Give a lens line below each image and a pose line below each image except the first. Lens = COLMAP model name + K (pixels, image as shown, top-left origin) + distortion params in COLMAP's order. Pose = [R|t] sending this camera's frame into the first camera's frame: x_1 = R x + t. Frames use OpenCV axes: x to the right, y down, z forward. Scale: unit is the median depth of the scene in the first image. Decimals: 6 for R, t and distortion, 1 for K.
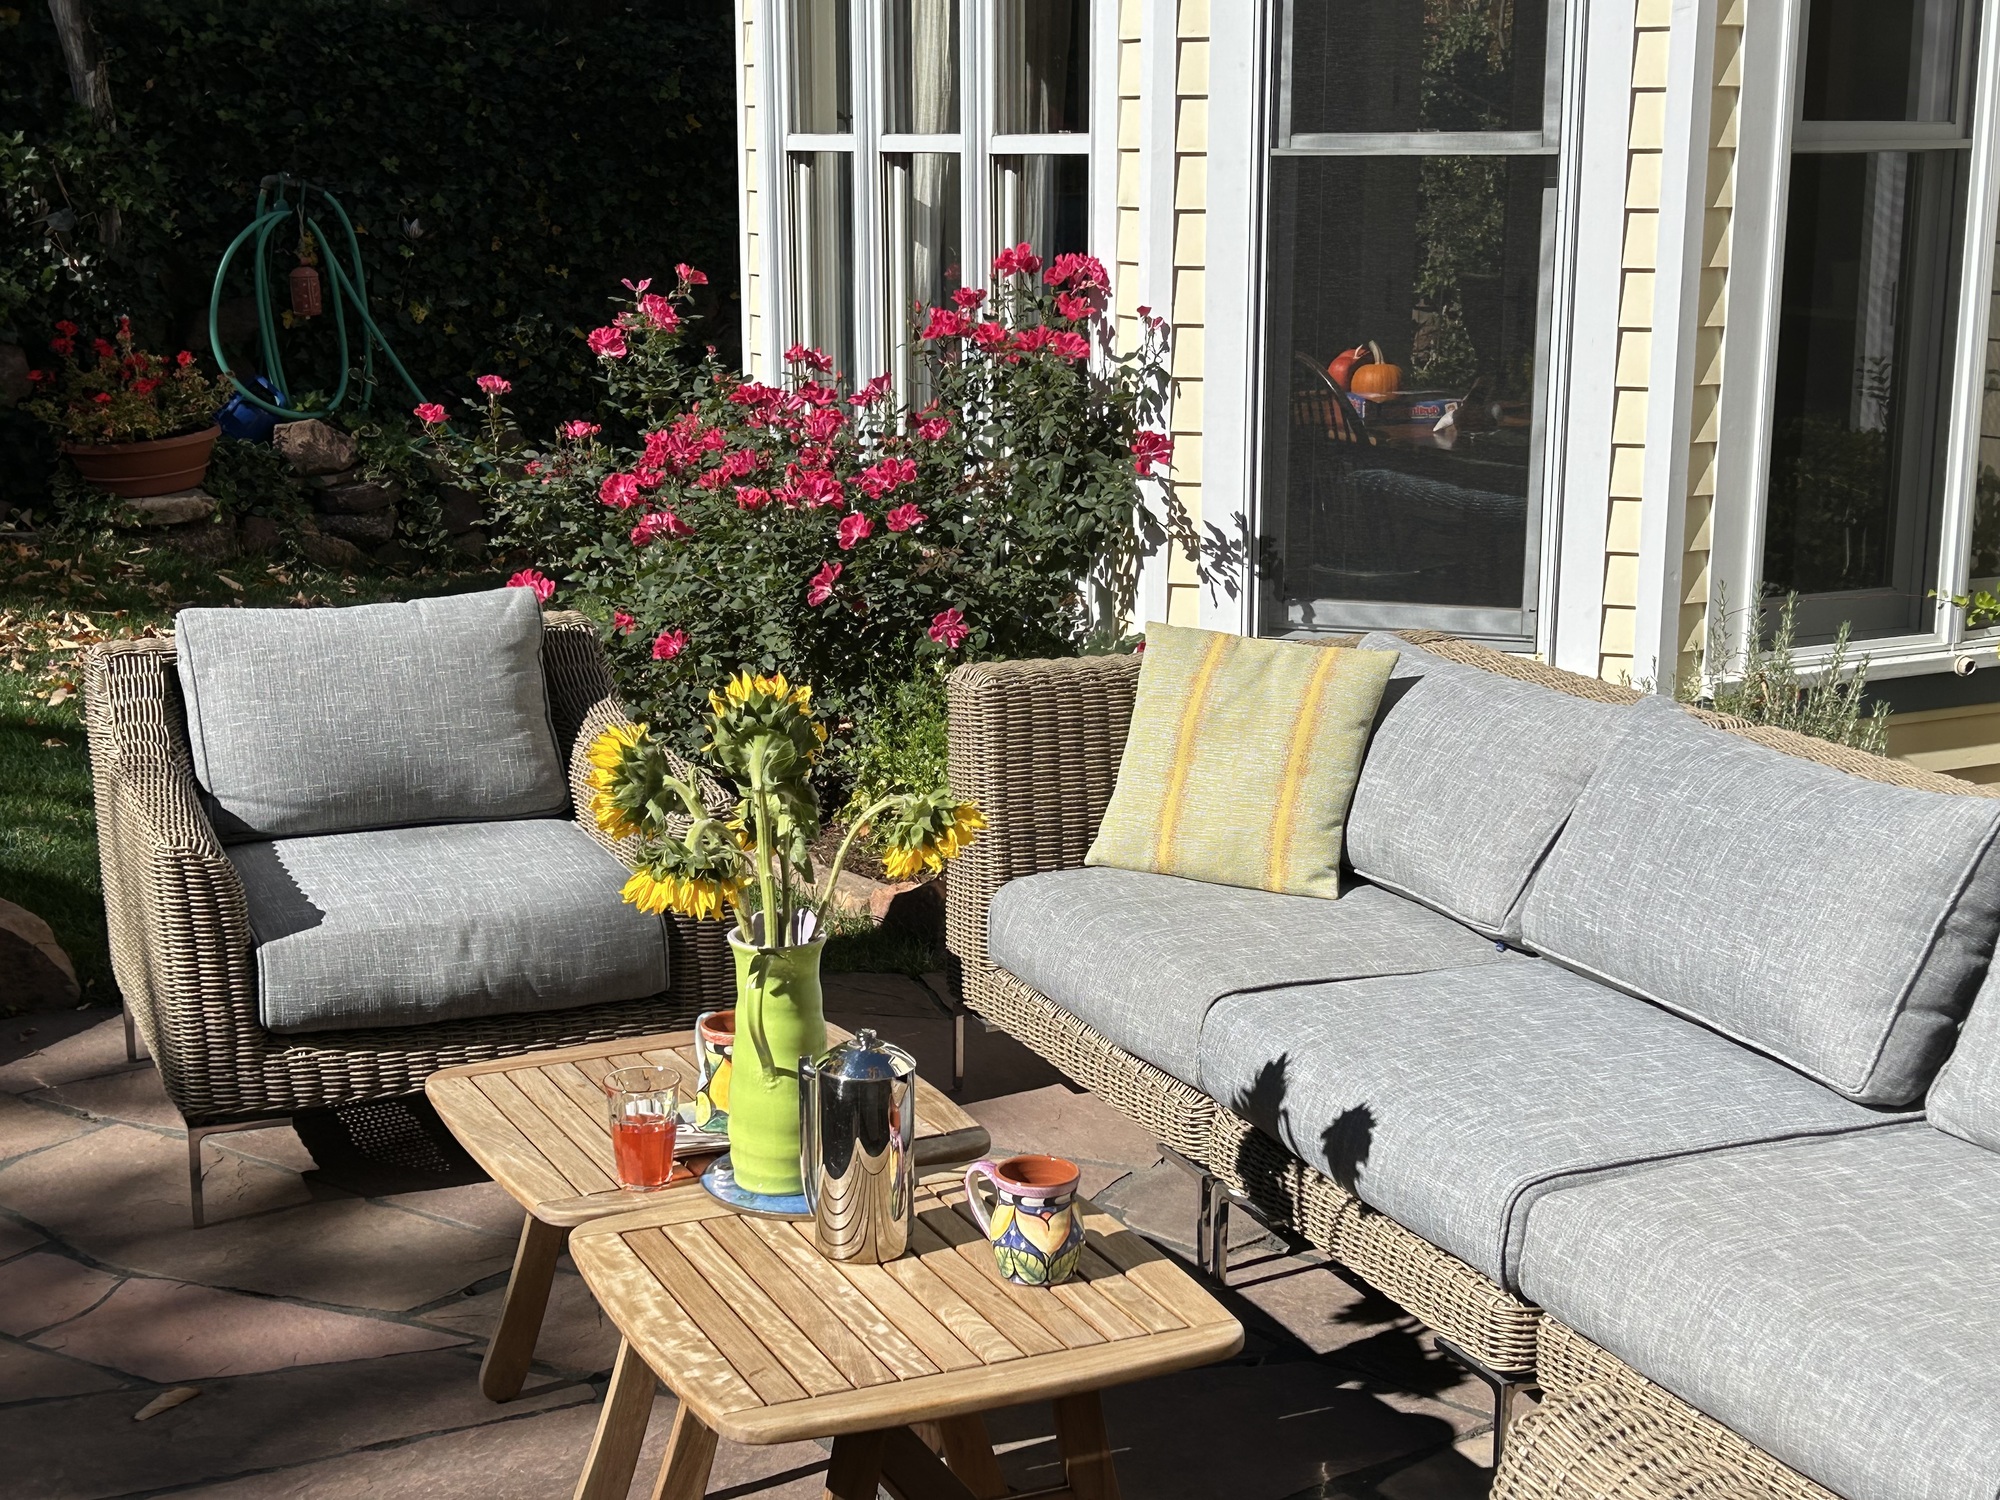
lens RADIAL K [[2886.9, 0, 991.3], [0, 2886.9, 762.0], [0, 0, 1]] dist [0.061168, 0.000000]
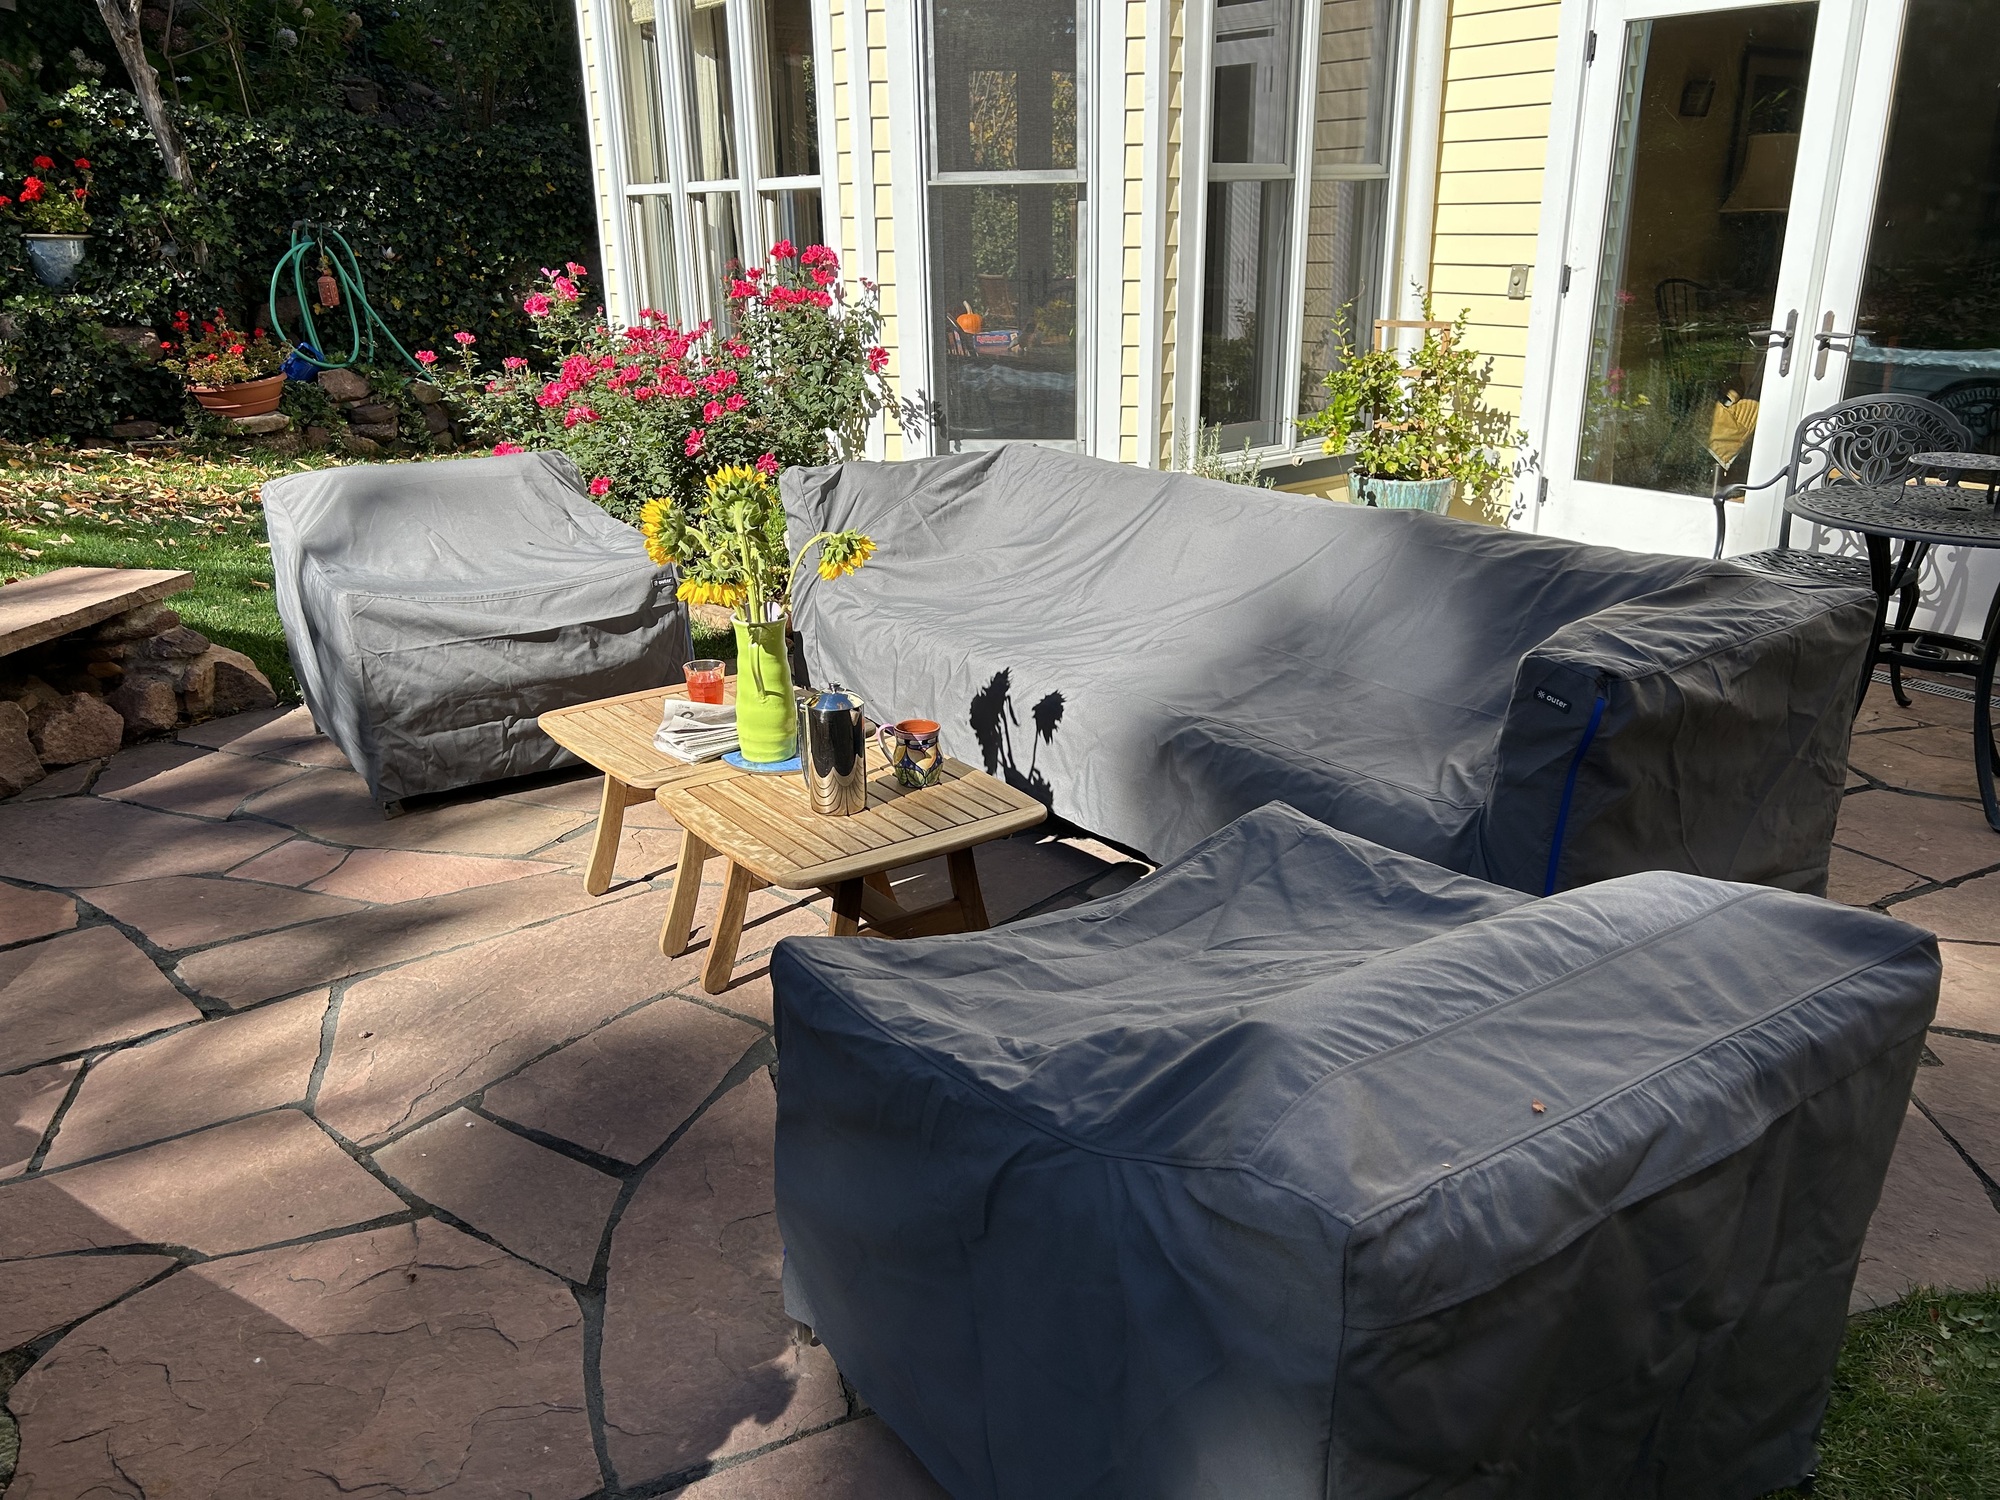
lens RADIAL K [[1526.5, 0, 1004.1], [0, 1526.5, 749.3], [0, 0, 1]] dist [0.011259, 0.002103]
pose [[0.979376, -0.078991, 0.185967, -0.055656], [0.055521, 0.990193, 0.128197, 0.015493], [-0.194270, -0.115228, 0.974157, 0.029992]]
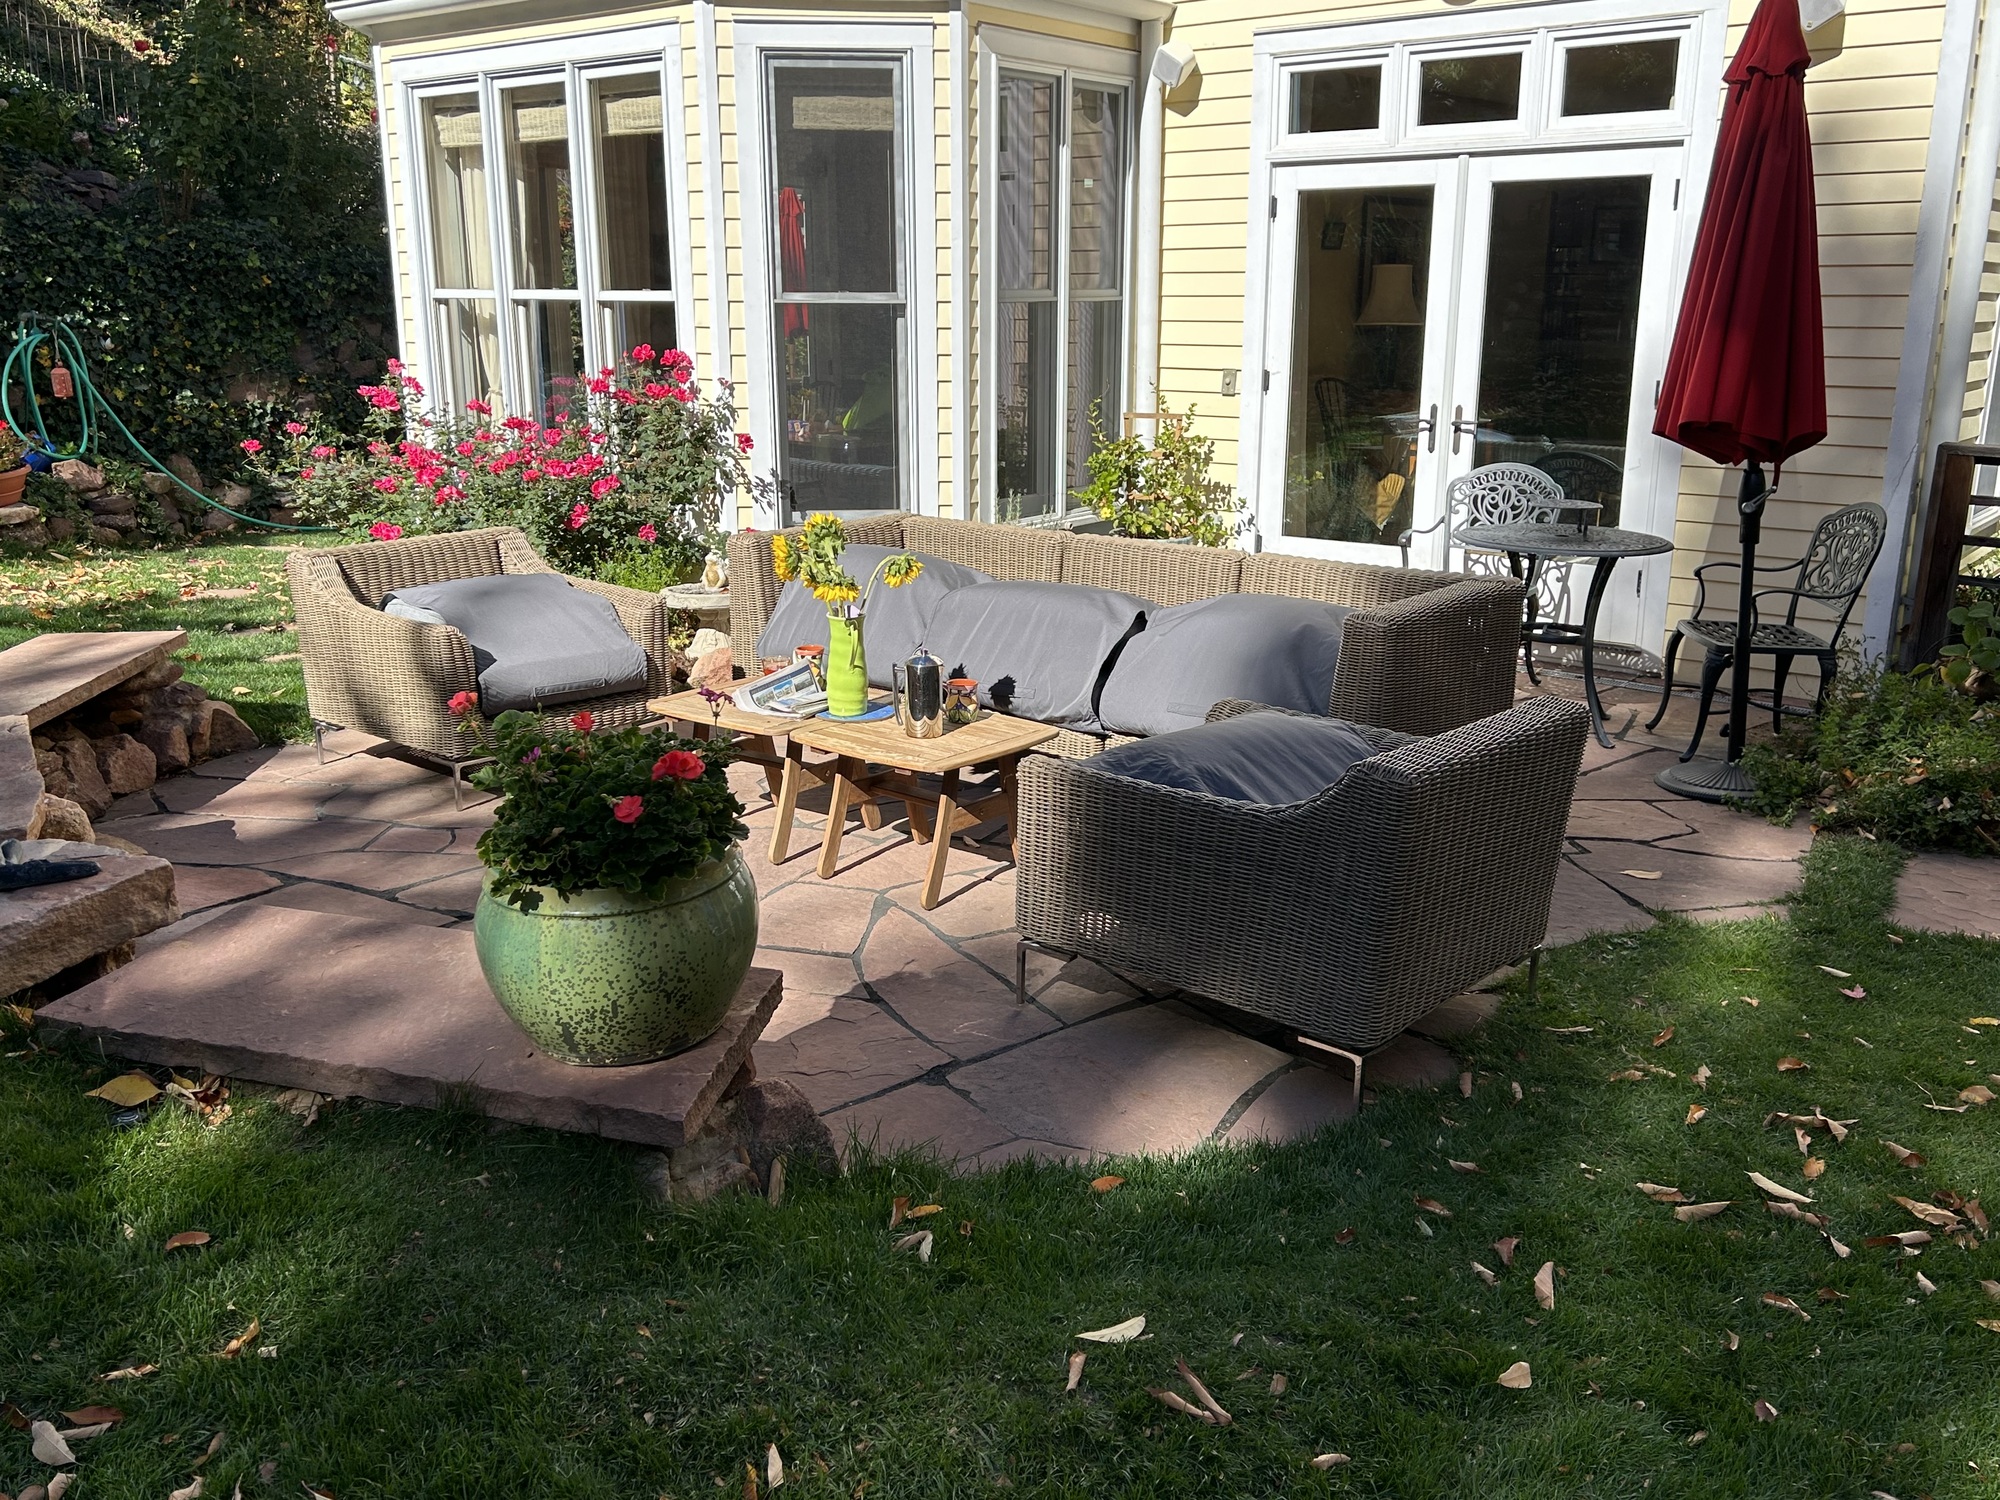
lens RADIAL K [[1757.0, 0, 1012.4], [0, 1757.0, 749.0], [0, 0, 1]] dist [0.058850, -0.093493]
pose [[0.890689, -0.112354, 0.440511, -0.333690], [0.093039, 0.993520, 0.065281, 0.047296], [-0.444991, -0.017161, 0.895371, -0.239008]]
